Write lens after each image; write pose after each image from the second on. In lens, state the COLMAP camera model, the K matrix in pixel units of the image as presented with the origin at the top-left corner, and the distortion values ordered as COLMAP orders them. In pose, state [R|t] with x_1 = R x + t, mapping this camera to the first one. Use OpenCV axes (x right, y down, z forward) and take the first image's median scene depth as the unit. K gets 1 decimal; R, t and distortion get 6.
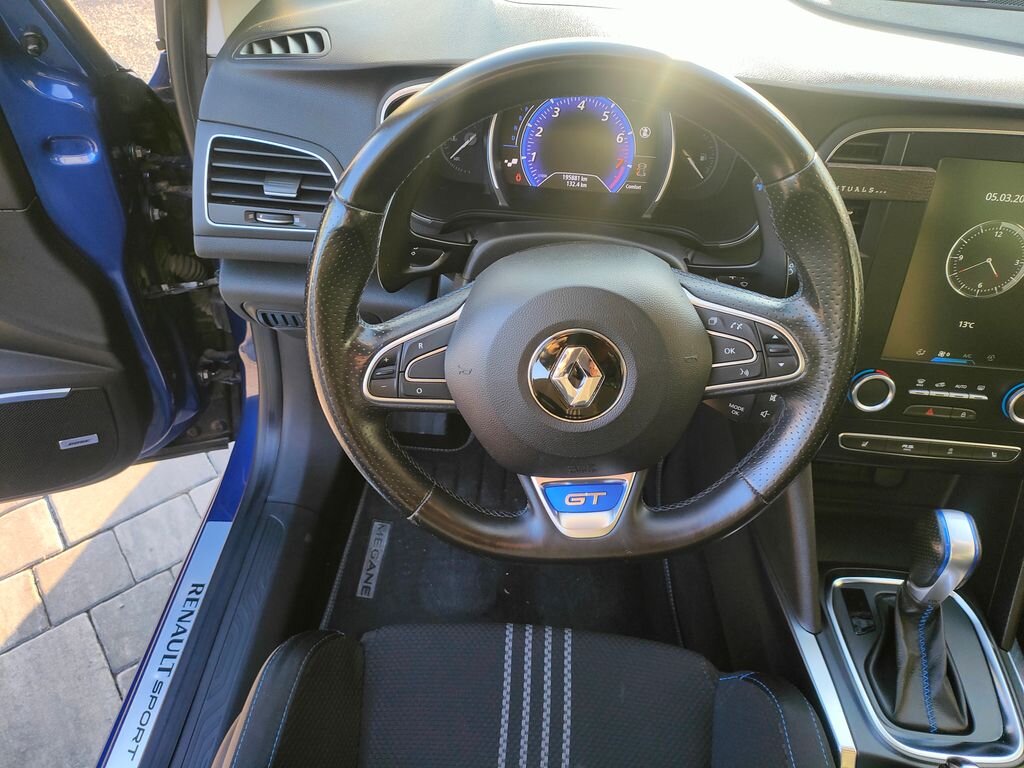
lens RADIAL K [[746.7, 0, 509.4], [0, 746.7, 377.6], [0, 0, 1]] dist [0.058924, -0.049585]
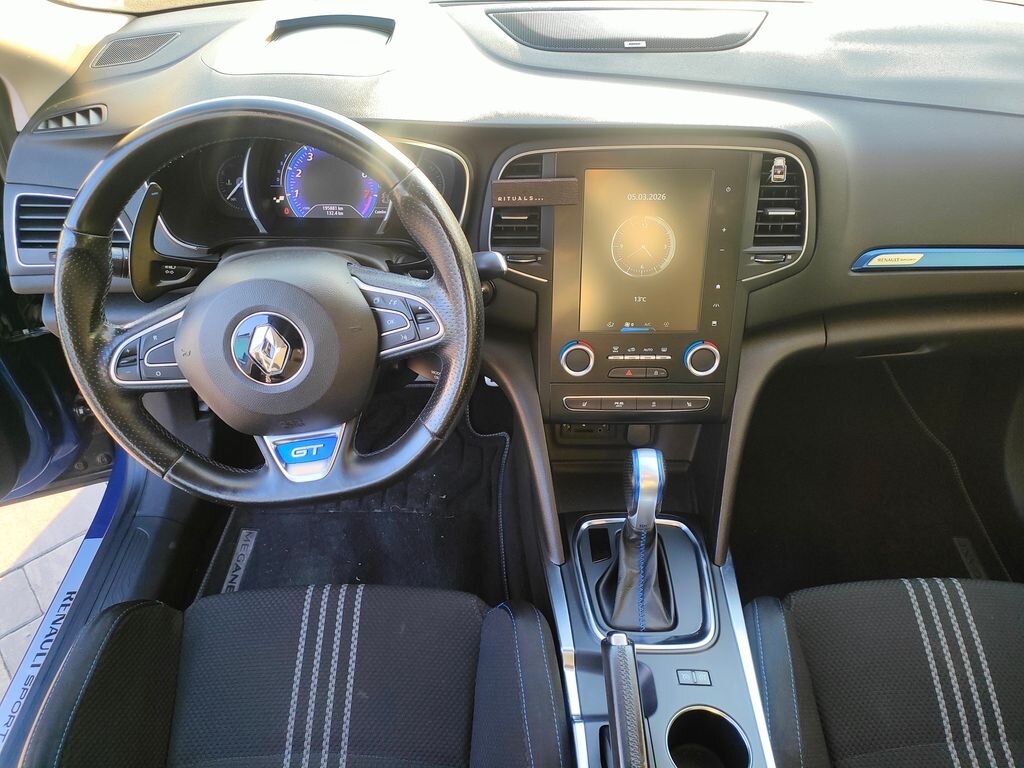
lens RADIAL K [[746.7, 0, 514.6], [0, 746.7, 382.1], [0, 0, 1]] dist [0.058924, -0.049585]
pose [[0.996539, -0.081031, 0.018559, 0.350640], [0.082074, 0.994513, -0.064864, 0.125915], [-0.013201, 0.066163, 0.997722, -0.219512]]
